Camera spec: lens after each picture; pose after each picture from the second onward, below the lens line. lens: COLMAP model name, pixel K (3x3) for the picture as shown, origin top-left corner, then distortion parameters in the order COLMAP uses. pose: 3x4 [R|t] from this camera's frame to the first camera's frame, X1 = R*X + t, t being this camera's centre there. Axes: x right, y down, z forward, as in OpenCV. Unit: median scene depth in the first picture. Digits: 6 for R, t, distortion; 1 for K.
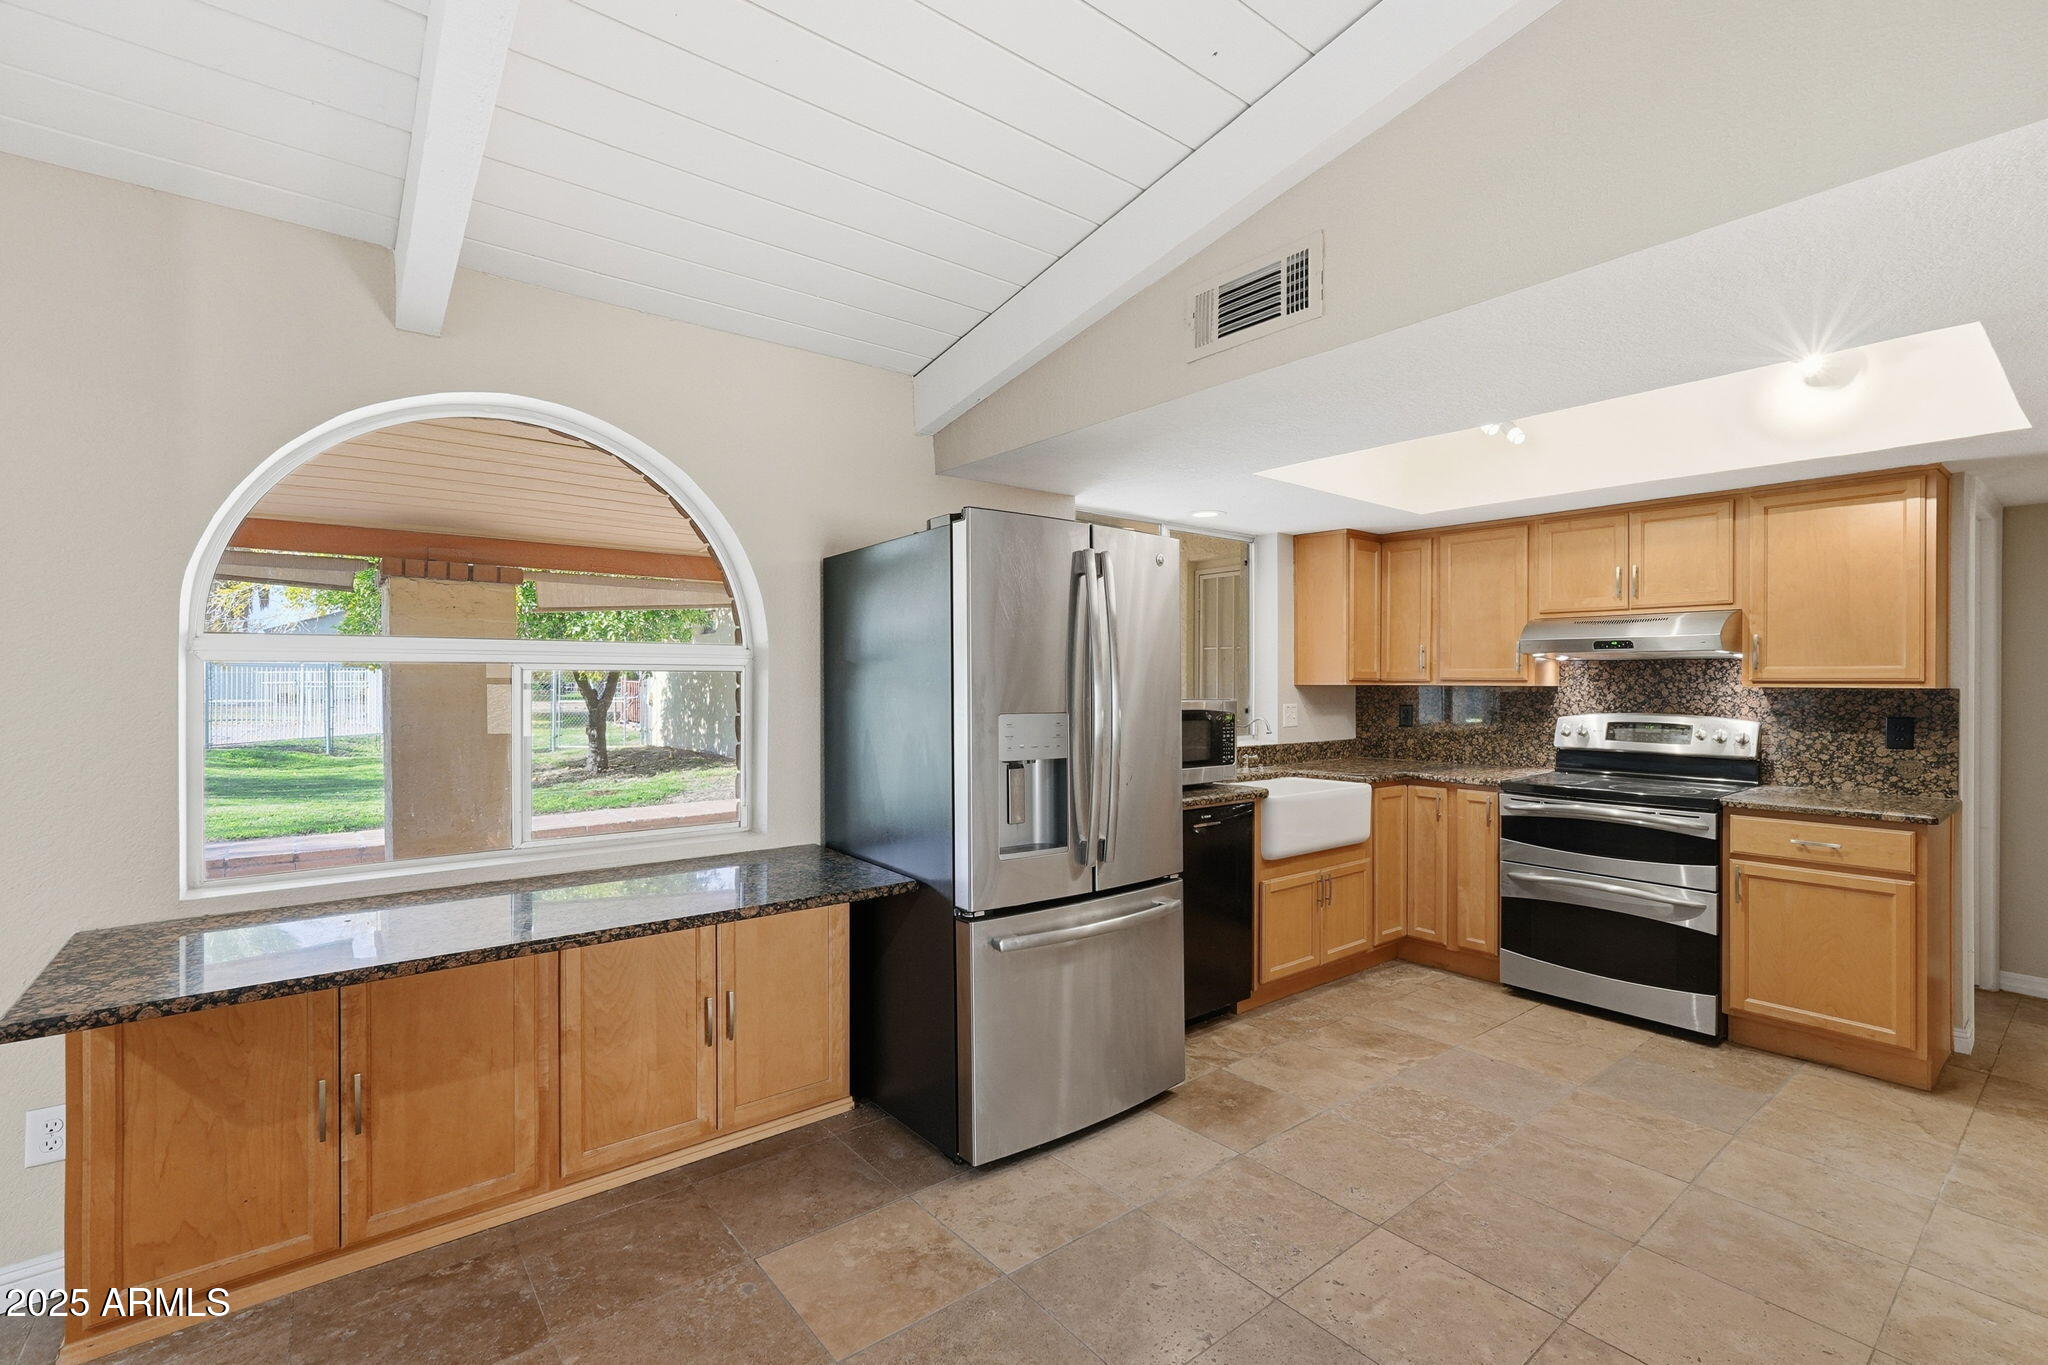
lens RADIAL K [[901.6, 0, 1043.6], [0, 901.6, 684.2], [0, 0, 1]] dist [-0.008692, 0.002744]
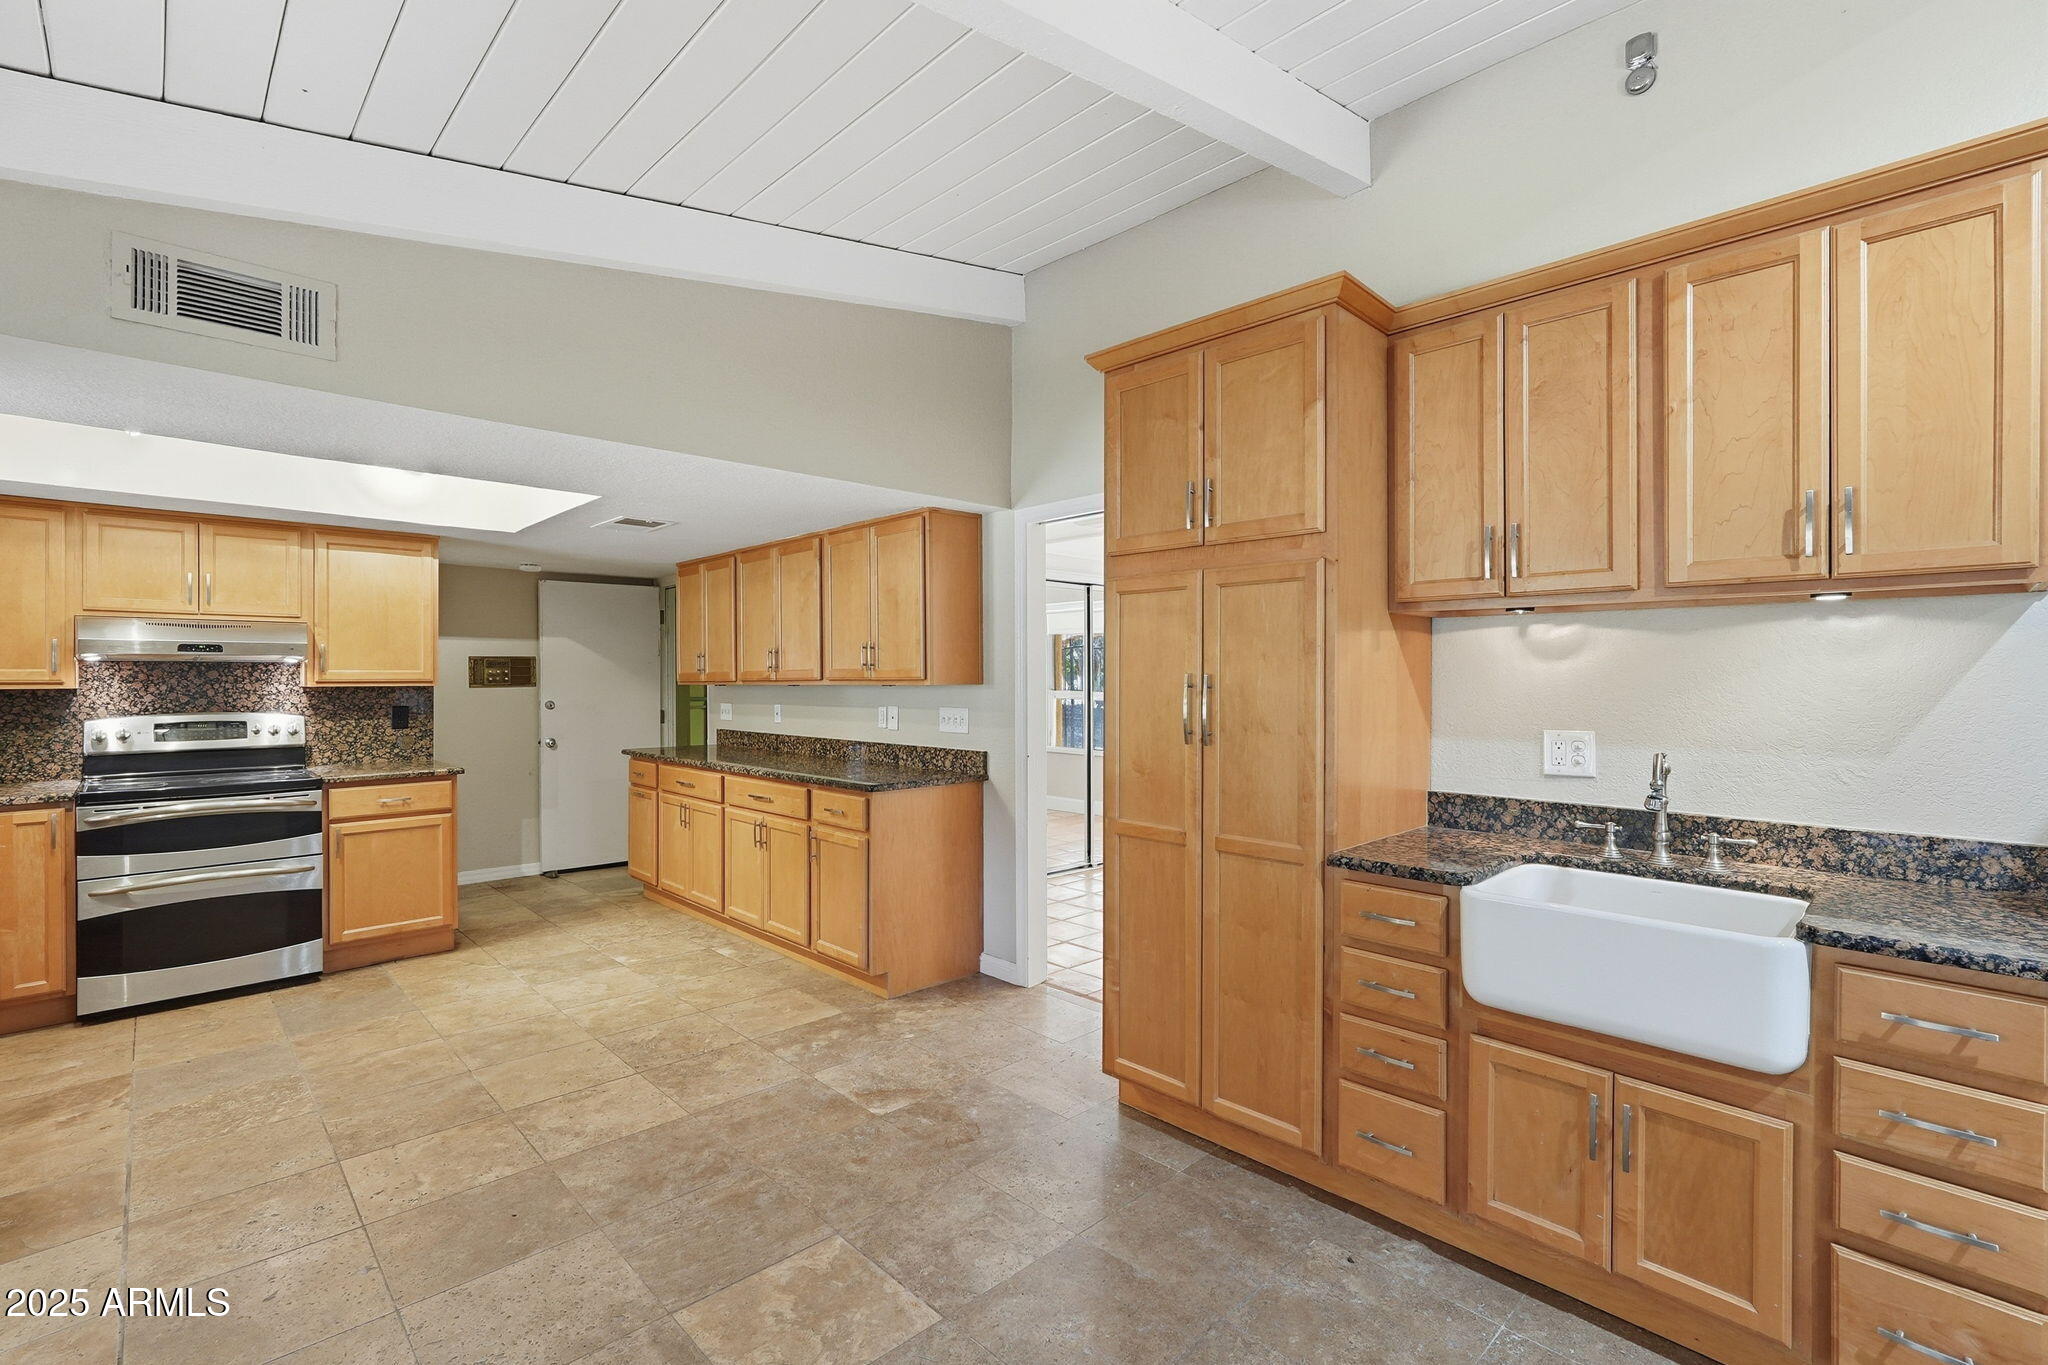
lens RADIAL K [[901.6, 0, 1033.7], [0, 901.6, 680.2], [0, 0, 1]] dist [-0.008692, 0.002744]
pose [[-0.109702, -0.004931, 0.993952, -0.558900], [0.007623, 0.999954, 0.005802, -0.005321], [-0.993935, 0.008214, -0.109659, 0.158581]]
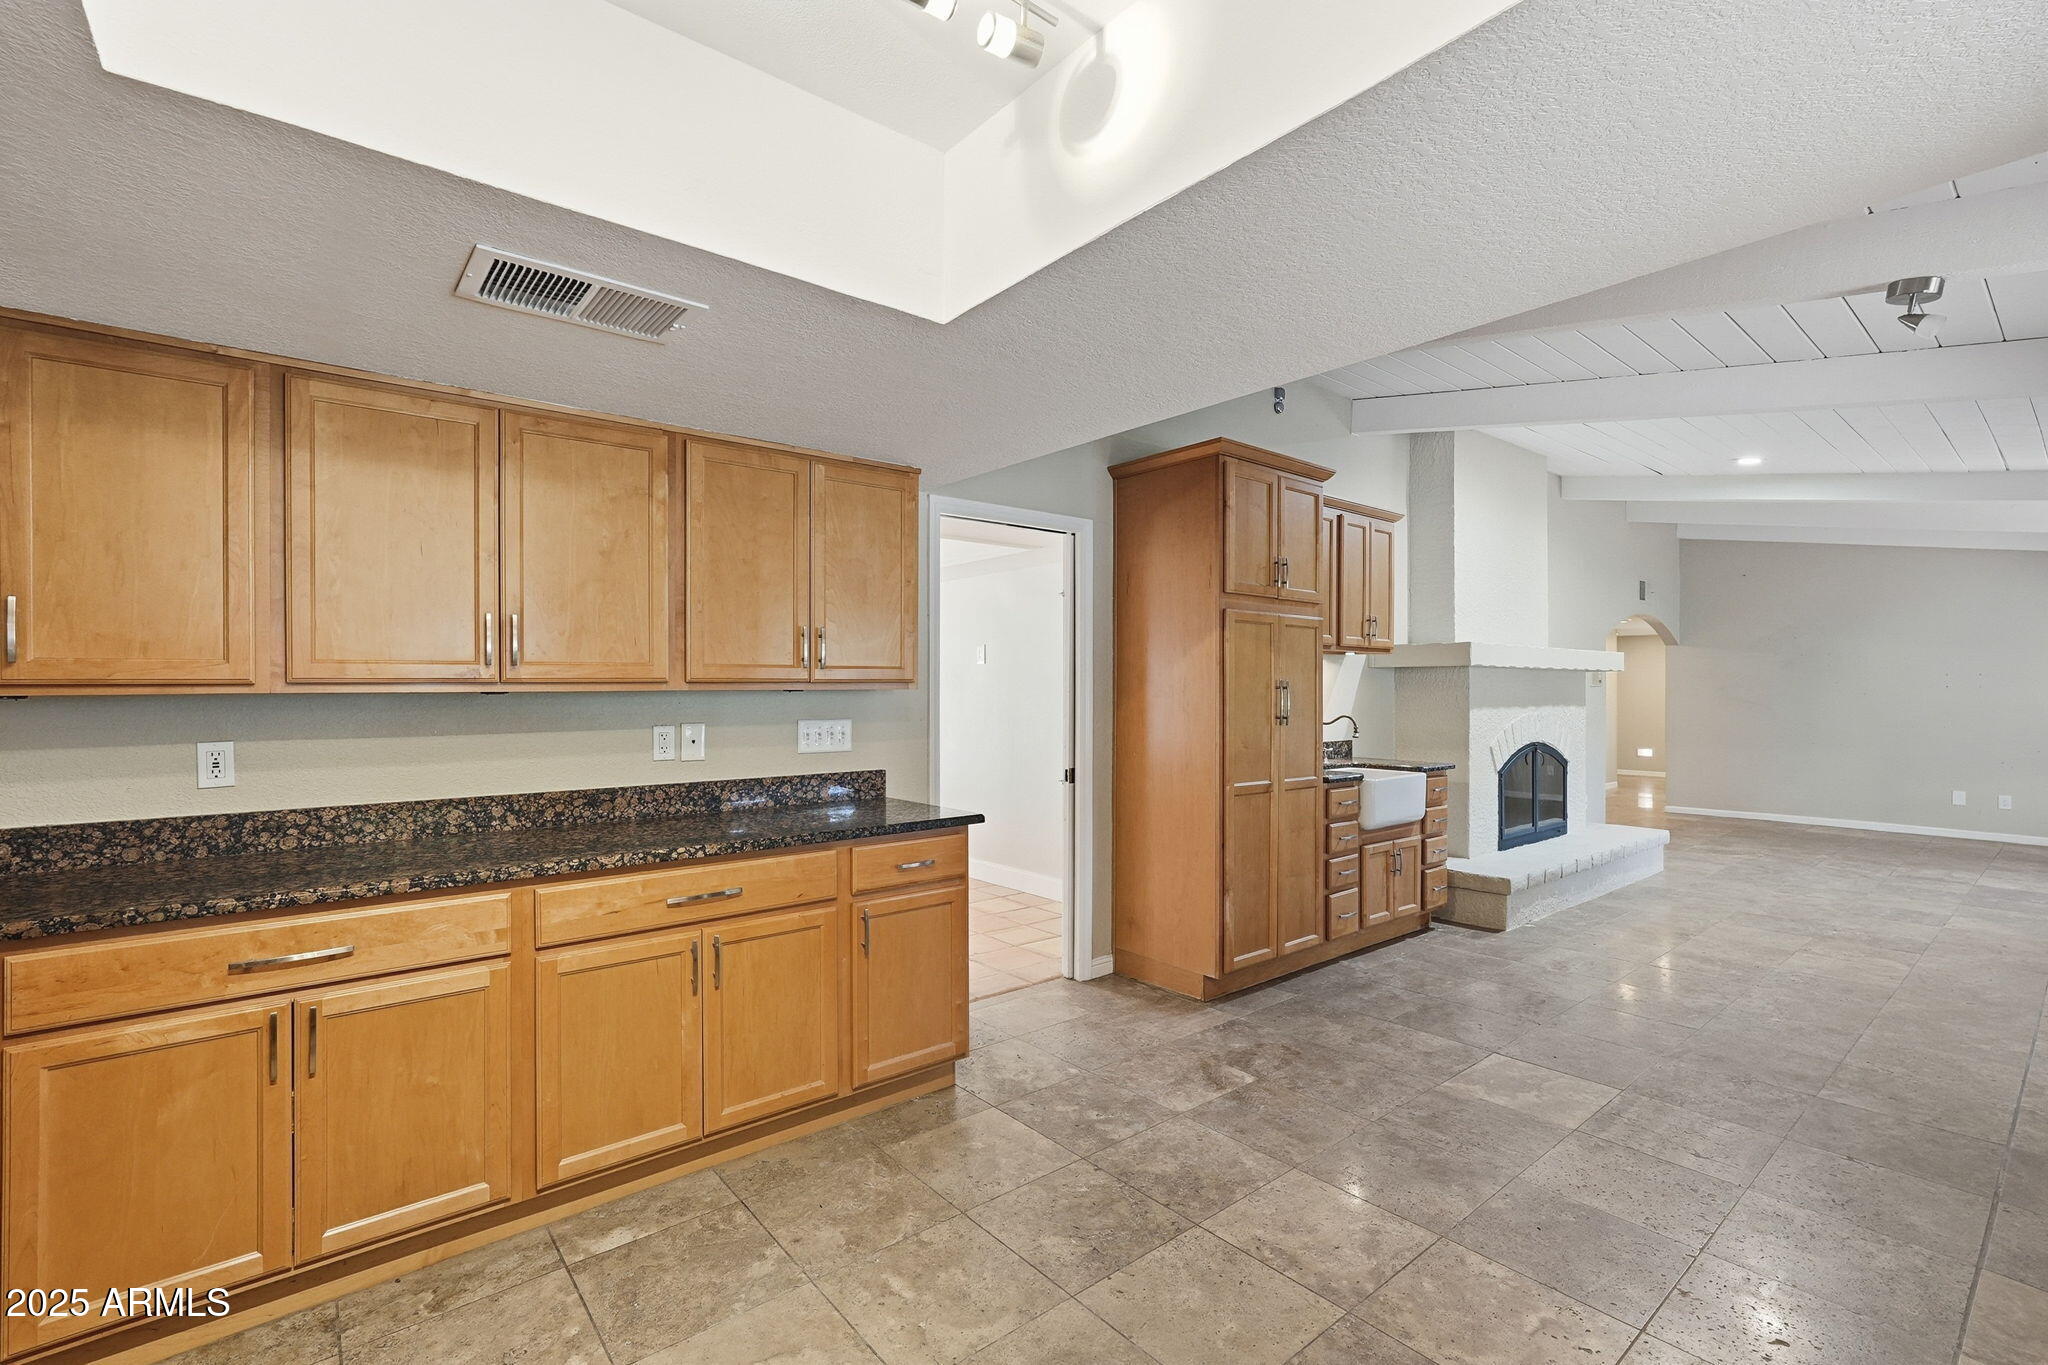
lens RADIAL K [[901.6, 0, 1014.9], [0, 901.6, 685.4], [0, 0, 1]] dist [-0.008692, 0.002744]
pose [[-0.999945, -0.003541, -0.009846, 0.546434], [-0.003615, 0.999966, 0.007459, -0.005292], [0.009820, 0.007494, -0.999924, 1.129466]]
